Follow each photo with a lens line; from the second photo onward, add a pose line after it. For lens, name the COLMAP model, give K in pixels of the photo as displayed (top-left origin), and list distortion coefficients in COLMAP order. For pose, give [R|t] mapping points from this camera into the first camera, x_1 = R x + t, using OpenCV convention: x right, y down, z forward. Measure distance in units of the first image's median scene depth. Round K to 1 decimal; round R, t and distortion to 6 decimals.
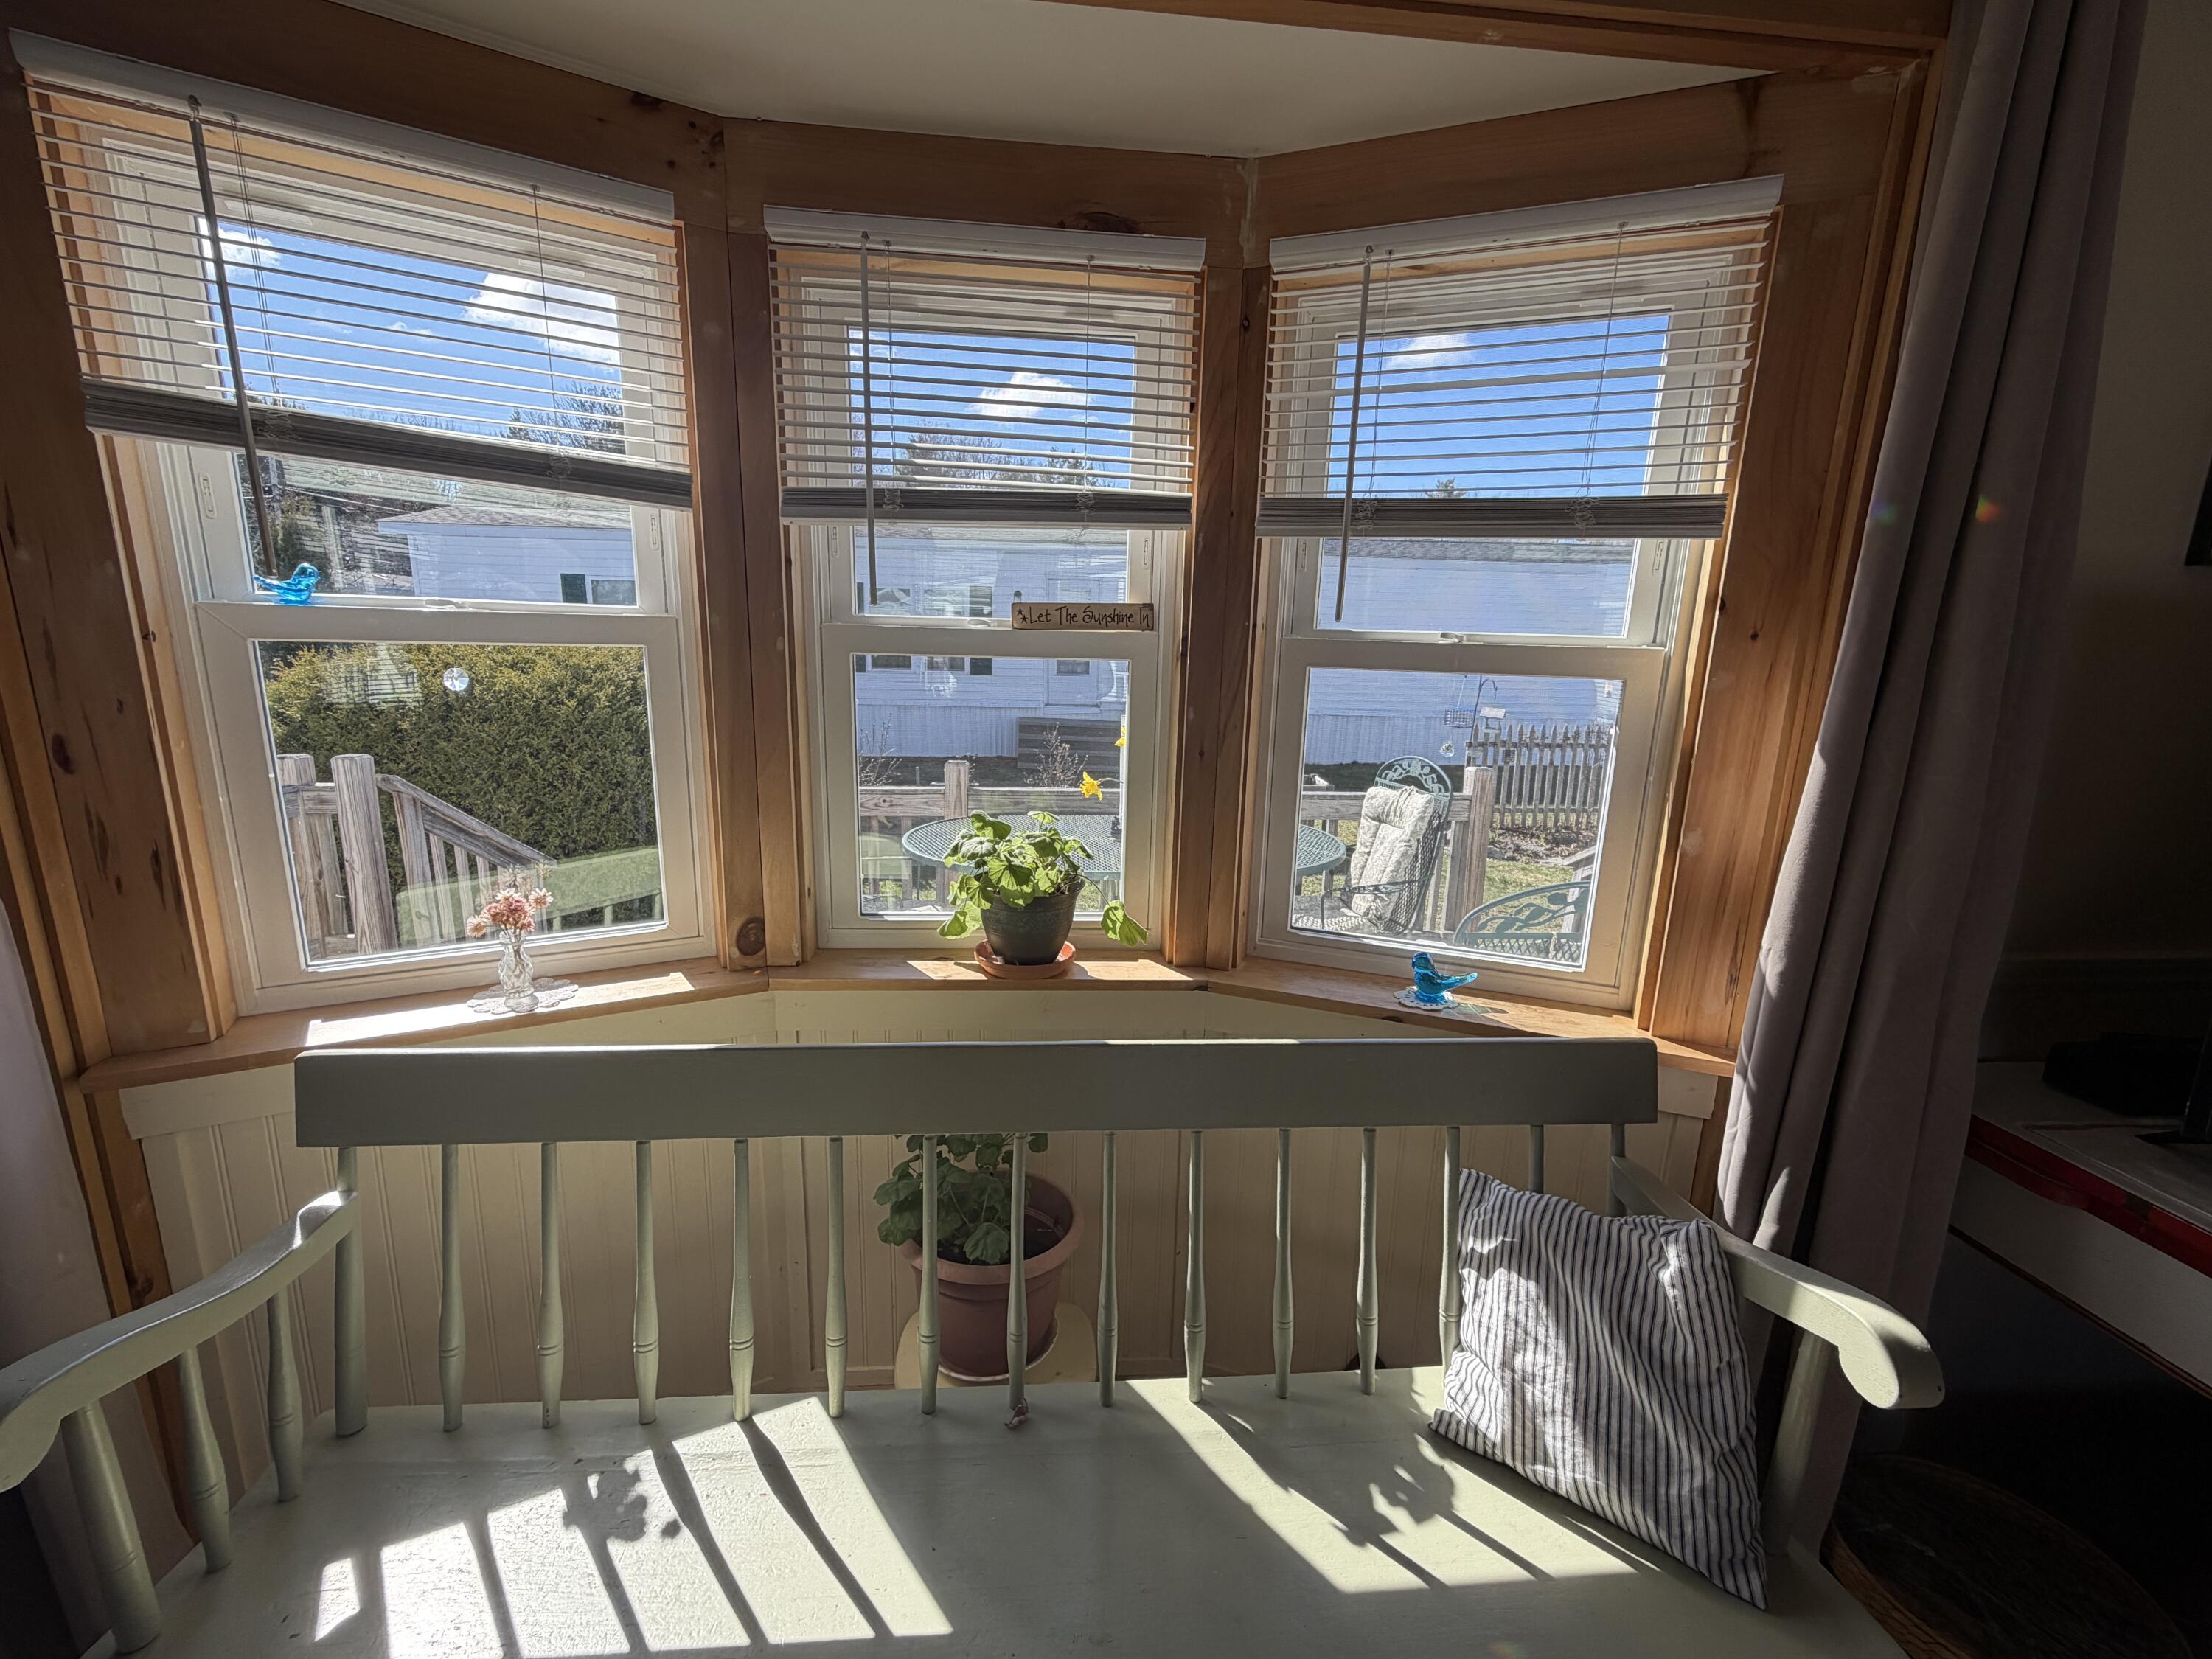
lens RADIAL K [[887.5, 0, 1098.5], [0, 887.5, 820.8], [0, 0, 1]] dist [0.000850, -0.000124]
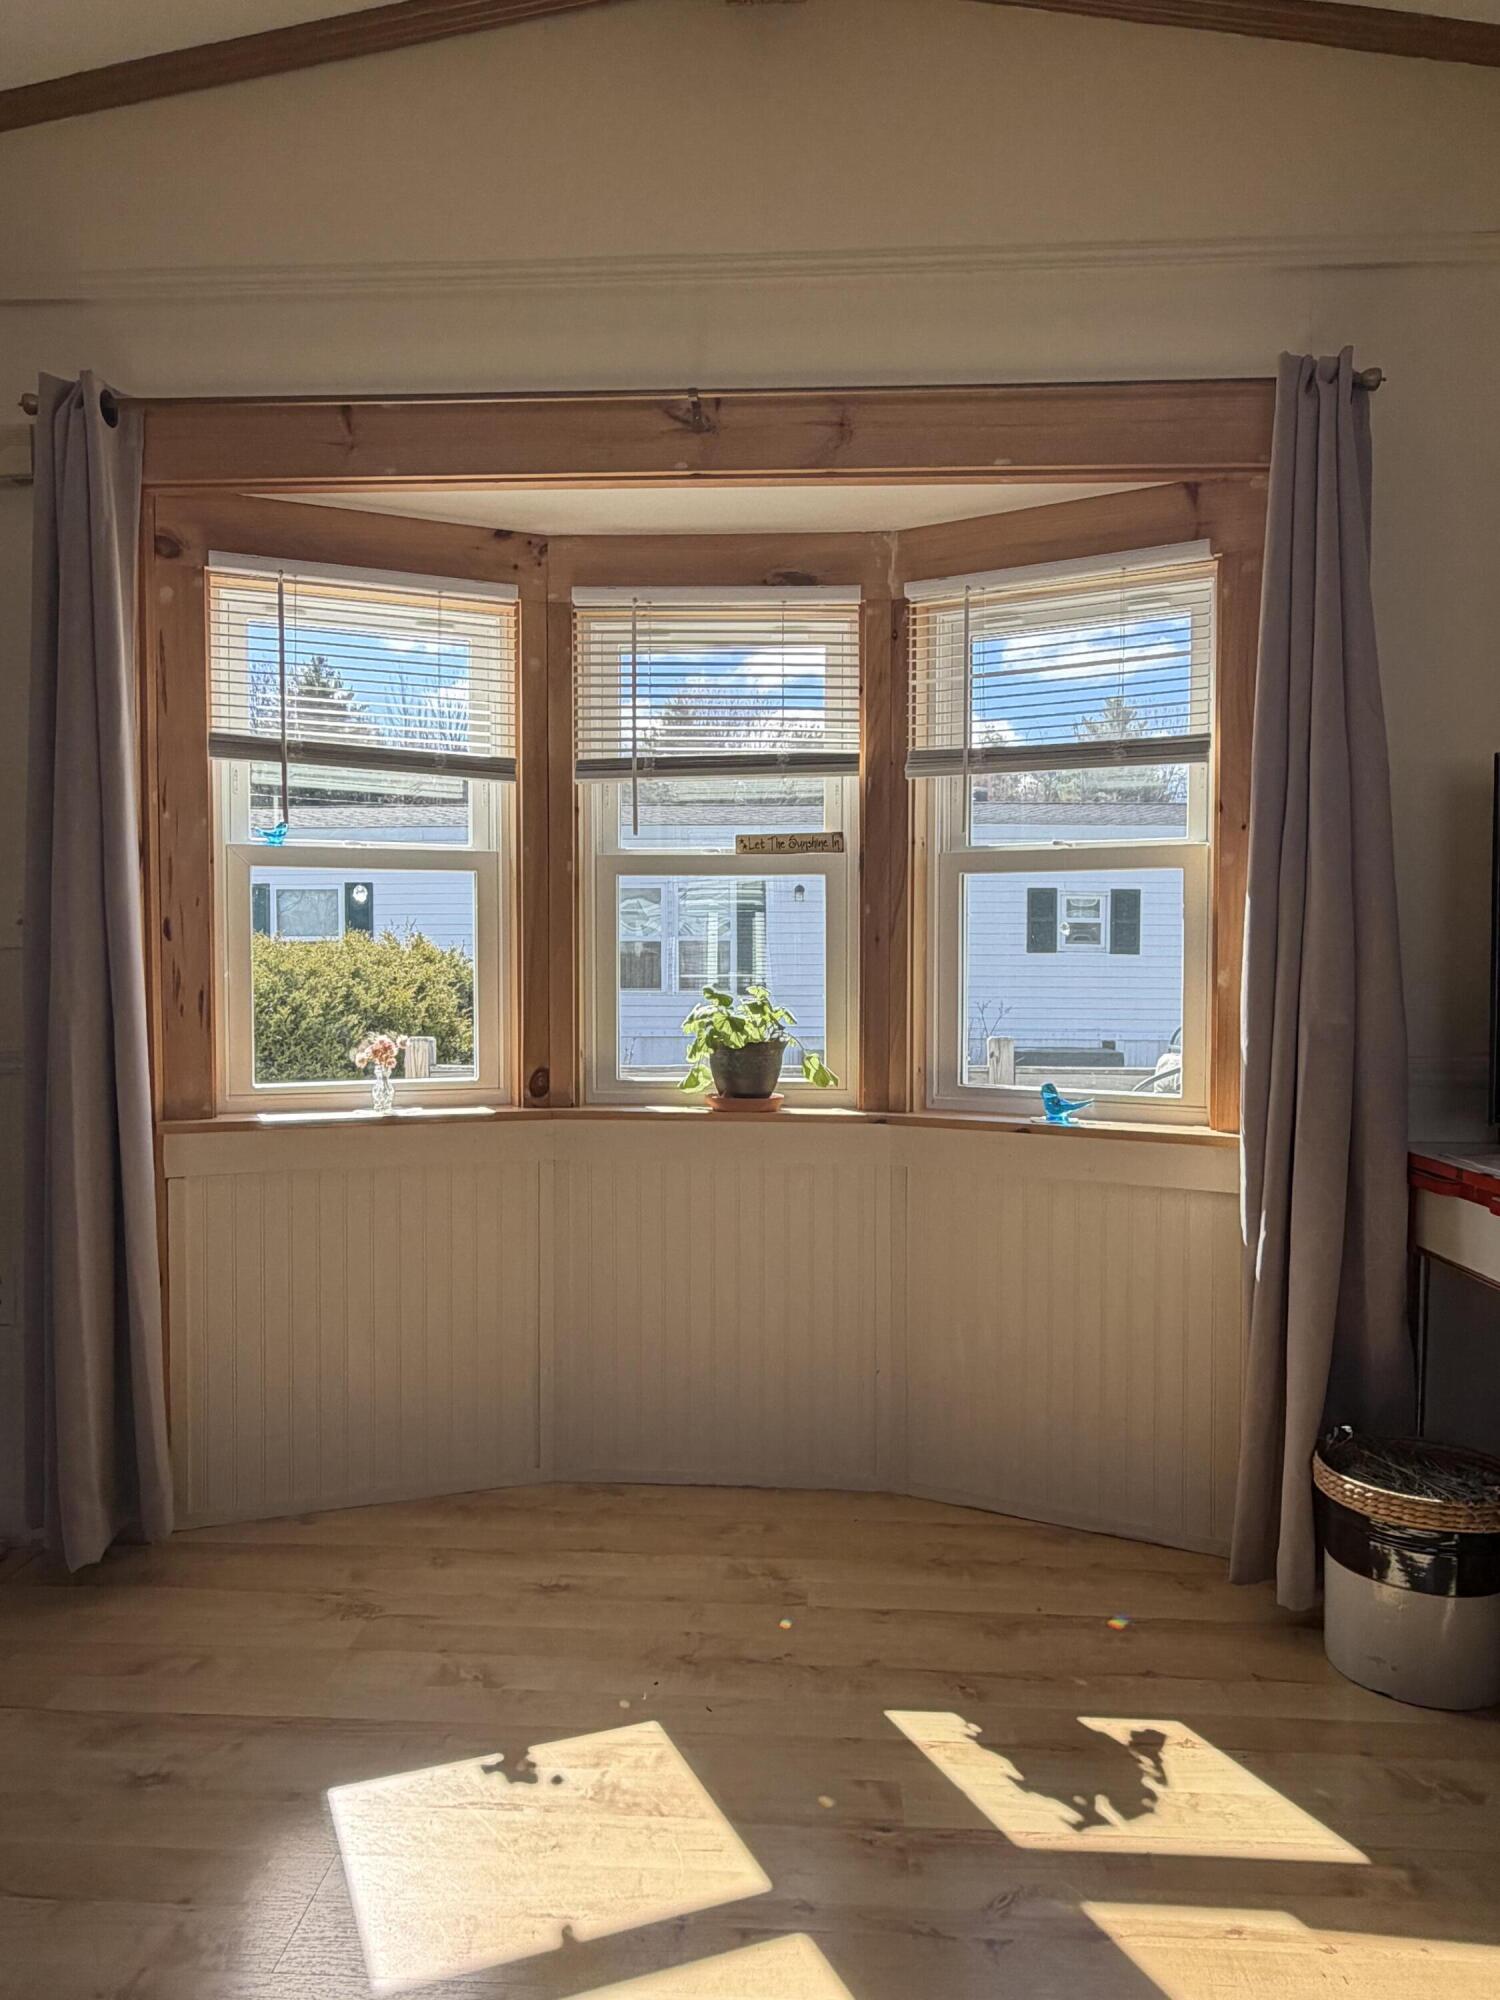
lens RADIAL K [[1350.2, 0, 743.3], [0, 1350.2, 1004.7], [0, 0, 1]] dist [-0.003425, -0.000601]
pose [[0.989267, -0.020982, -0.144607, 0.217370], [-0.004709, 0.984545, -0.175069, 0.386644], [0.146046, 0.173871, 0.973879, -0.995948]]
